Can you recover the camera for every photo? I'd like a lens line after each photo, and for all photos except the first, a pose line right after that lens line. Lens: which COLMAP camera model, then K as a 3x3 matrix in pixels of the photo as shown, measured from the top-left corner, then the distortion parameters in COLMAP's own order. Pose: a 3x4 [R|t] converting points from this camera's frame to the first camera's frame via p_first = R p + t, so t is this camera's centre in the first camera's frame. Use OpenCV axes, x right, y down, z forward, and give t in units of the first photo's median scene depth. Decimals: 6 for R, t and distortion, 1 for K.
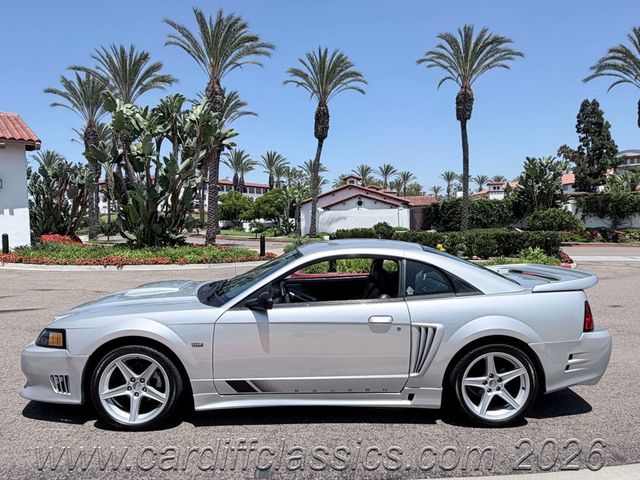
lens RADIAL K [[444.0, 0, 320.0], [0, 444.0, 244.1], [0, 0, 1]] dist [-0.013895, 0.010311]
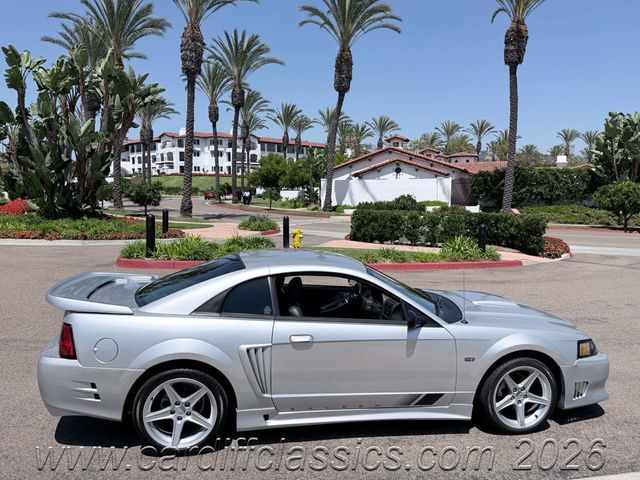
lens RADIAL K [[522.3, 0, 322.0], [0, 522.3, 238.3], [0, 0, 1]] dist [0.081560, -0.130185]
pose [[0.982944, 0.039566, -0.179598, 0.157482], [-0.031500, 0.998372, 0.047543, -0.009553], [0.181187, -0.041075, 0.982591, 0.017779]]
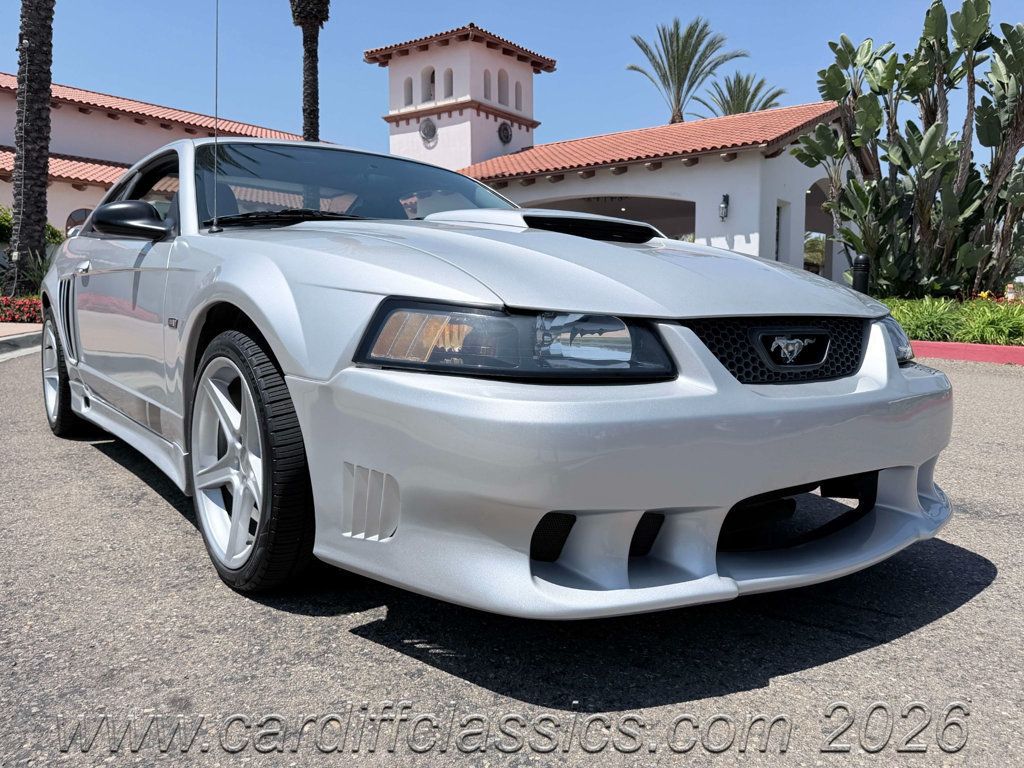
lens RADIAL K [[819.5, 0, 510.7], [0, 819.5, 381.7], [0, 0, 1]] dist [0.082251, -0.140502]
pose [[0.275307, 0.103770, -0.955740, 0.224773], [-0.043662, 0.994481, 0.095399, 0.013297], [0.960364, 0.015466, 0.278318, 0.119731]]
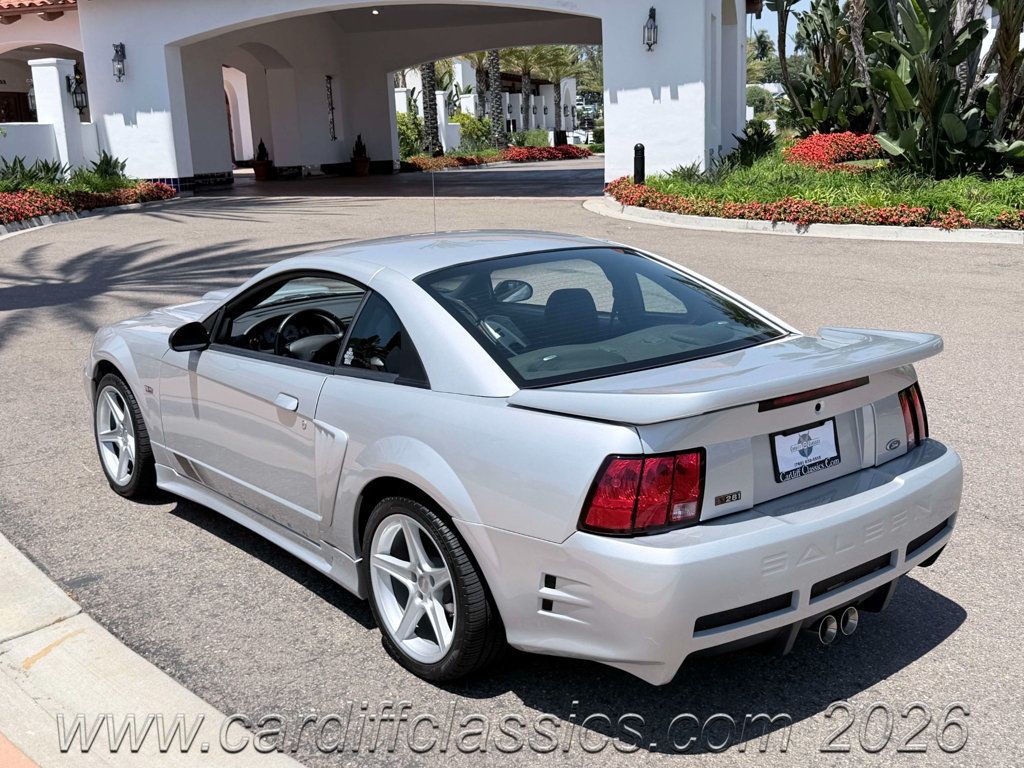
lens RADIAL K [[1185.6, 0, 507.2], [0, 1185.6, 384.0], [0, 0, 1]] dist [0.052773, 0.000000]
pose [[0.609481, 0.161551, -0.776167, 0.102428], [-0.005457, 0.979850, 0.199661, -0.009691], [0.792782, -0.117454, 0.598081, 0.027809]]
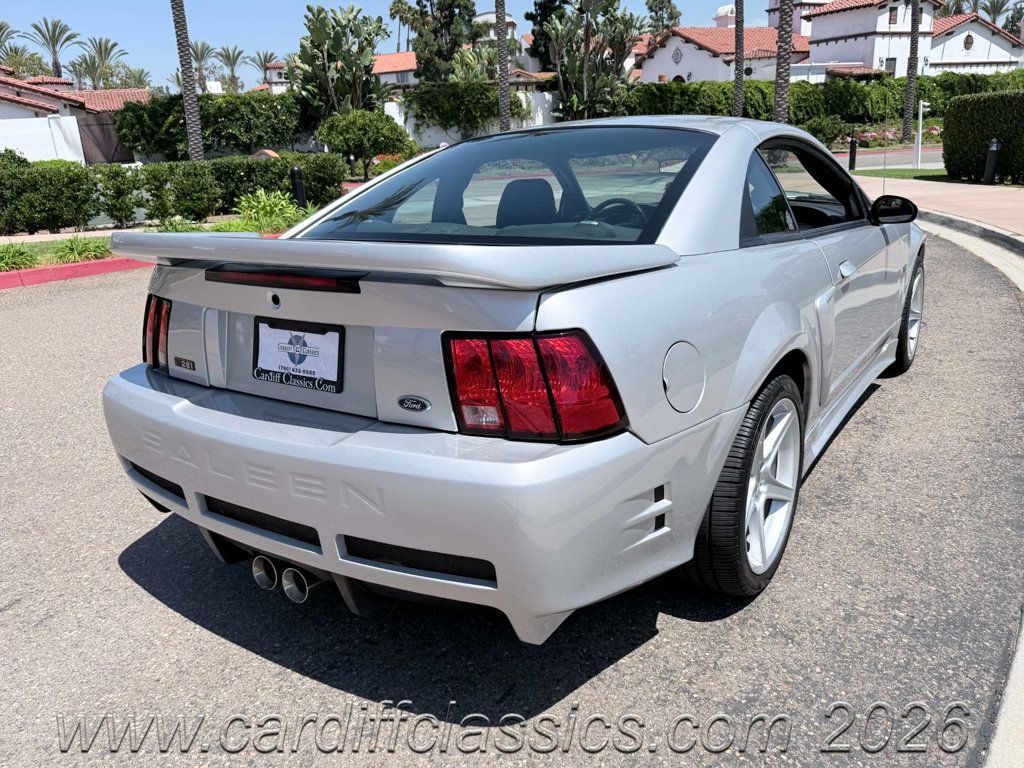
lens RADIAL K [[788.5, 0, 509.0], [0, 788.5, 382.1], [0, 0, 1]] dist [0.042286, -0.067380]
pose [[0.817992, -0.195672, 0.540927, 0.079869], [0.062057, 0.964896, 0.255194, 0.002403], [-0.571872, -0.175179, 0.801420, 0.065335]]
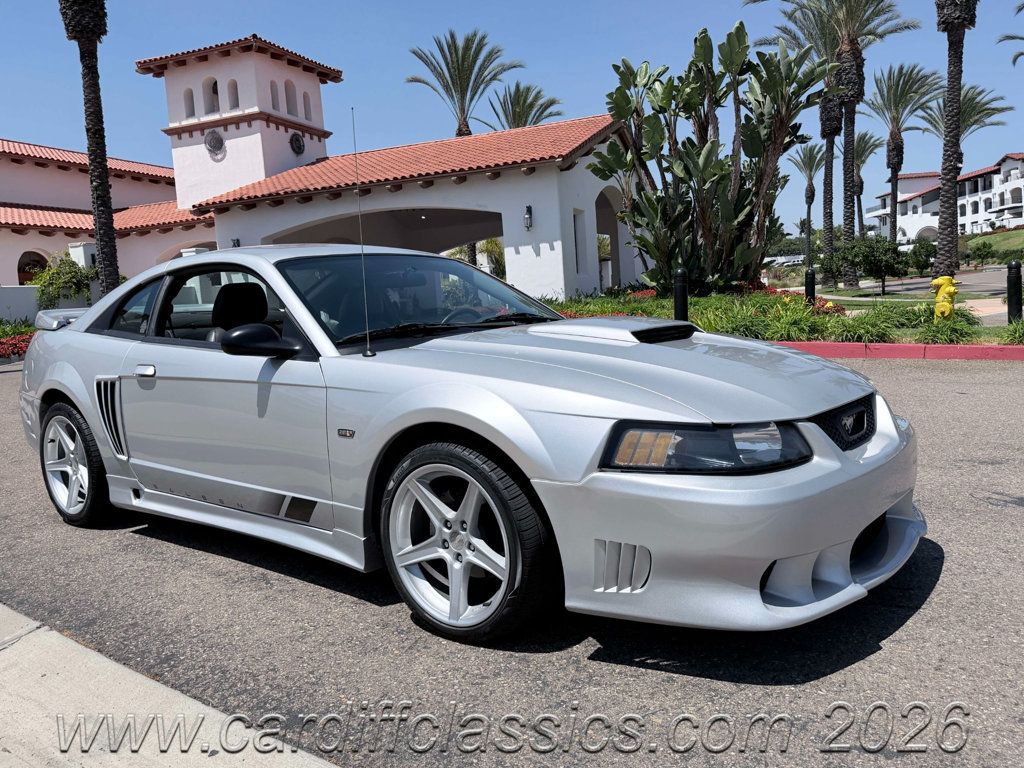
lens RADIAL K [[819.5, 0, 509.0], [0, 819.5, 381.1], [0, 0, 1]] dist [0.082251, -0.140502]
pose [[0.506814, 0.068174, -0.859356, 0.229023], [0.021144, 0.995585, 0.091451, 0.005865], [0.861796, -0.064519, 0.503135, 0.092526]]
